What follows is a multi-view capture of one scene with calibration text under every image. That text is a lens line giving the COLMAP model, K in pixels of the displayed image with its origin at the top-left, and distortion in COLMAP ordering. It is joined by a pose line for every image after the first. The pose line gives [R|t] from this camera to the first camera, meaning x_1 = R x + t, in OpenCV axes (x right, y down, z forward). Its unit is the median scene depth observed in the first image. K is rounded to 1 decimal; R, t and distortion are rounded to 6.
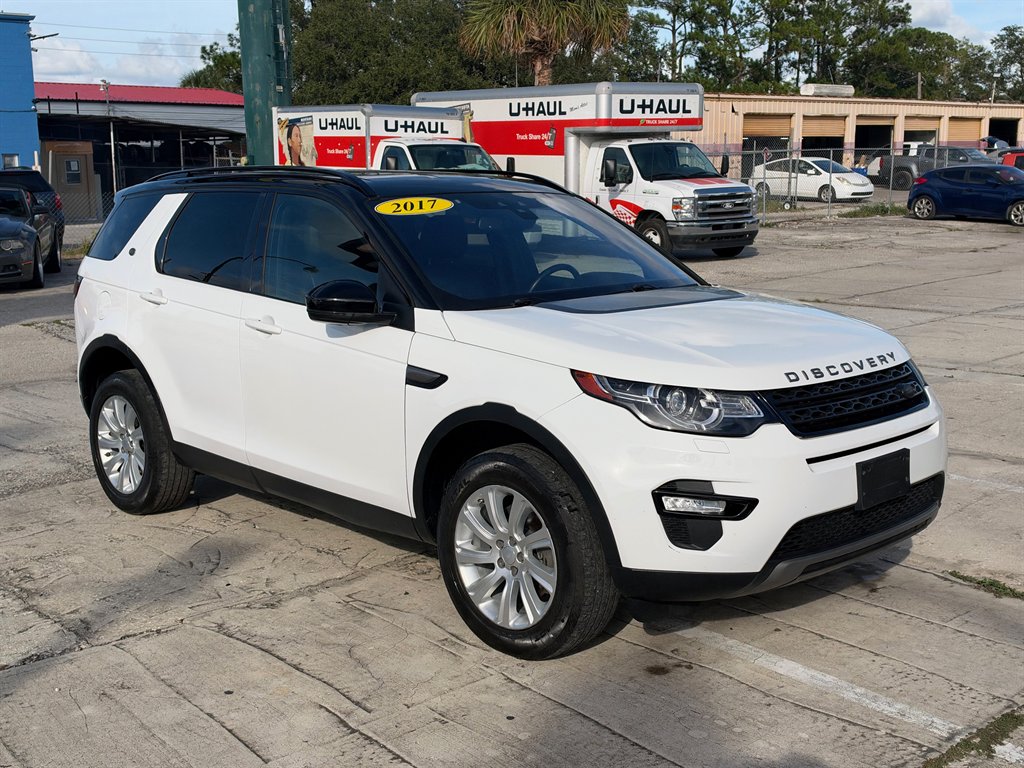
lens RADIAL K [[1199.5, 0, 506.1], [0, 1199.5, 386.0], [0, 0, 1]] dist [0.182950, -0.418776]
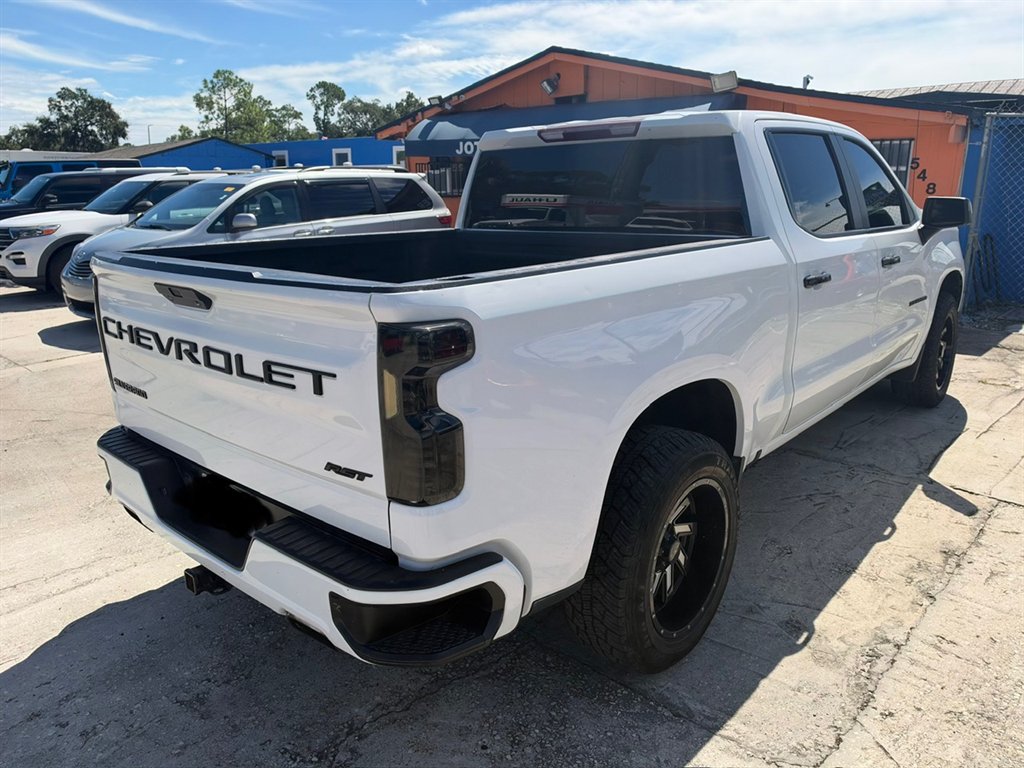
lens RADIAL K [[745.2, 0, 512.0], [0, 745.2, 384.0], [0, 0, 1]] dist [-0.008241, -0.002340]
pose [[-0.104828, -0.246140, 0.963549, -0.317946], [0.187037, 0.946718, 0.262188, -0.074443], [-0.976744, 0.207704, -0.053205, 0.462293]]
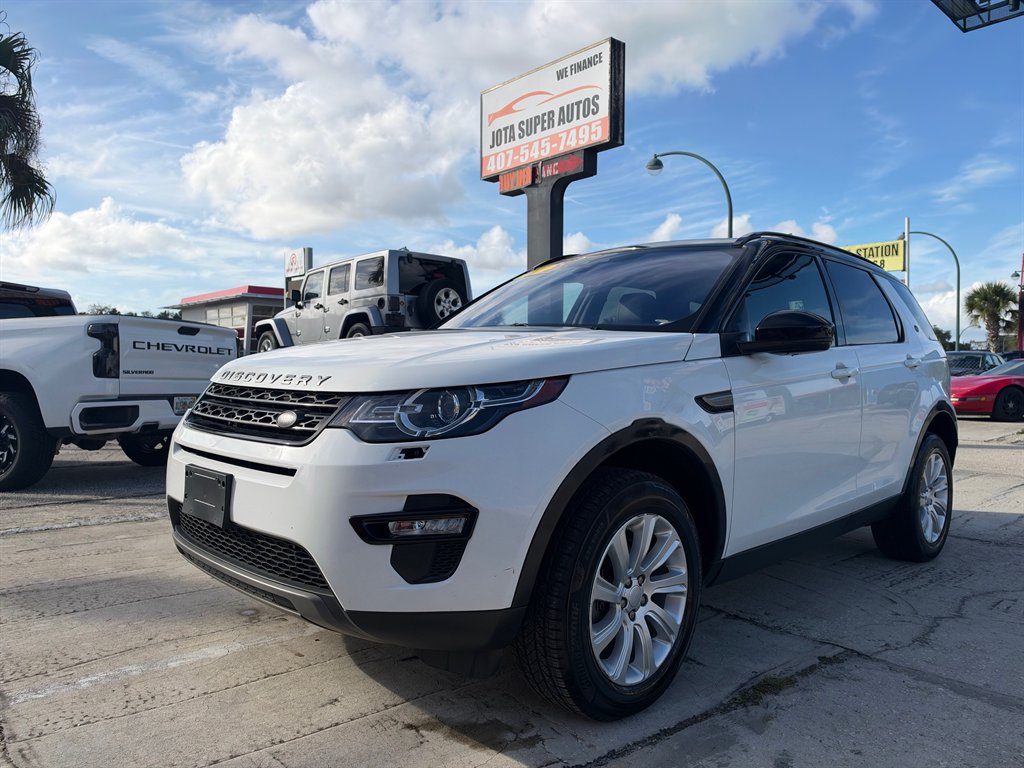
lens RADIAL K [[745.1, 0, 506.4], [0, 745.1, 399.8], [0, 0, 1]] dist [-0.011419, -0.000551]
pose [[0.005316, 0.055363, -0.998452, 0.232353], [-0.183224, 0.981617, 0.053454, -0.017278], [0.983057, 0.182656, 0.015362, 0.323726]]
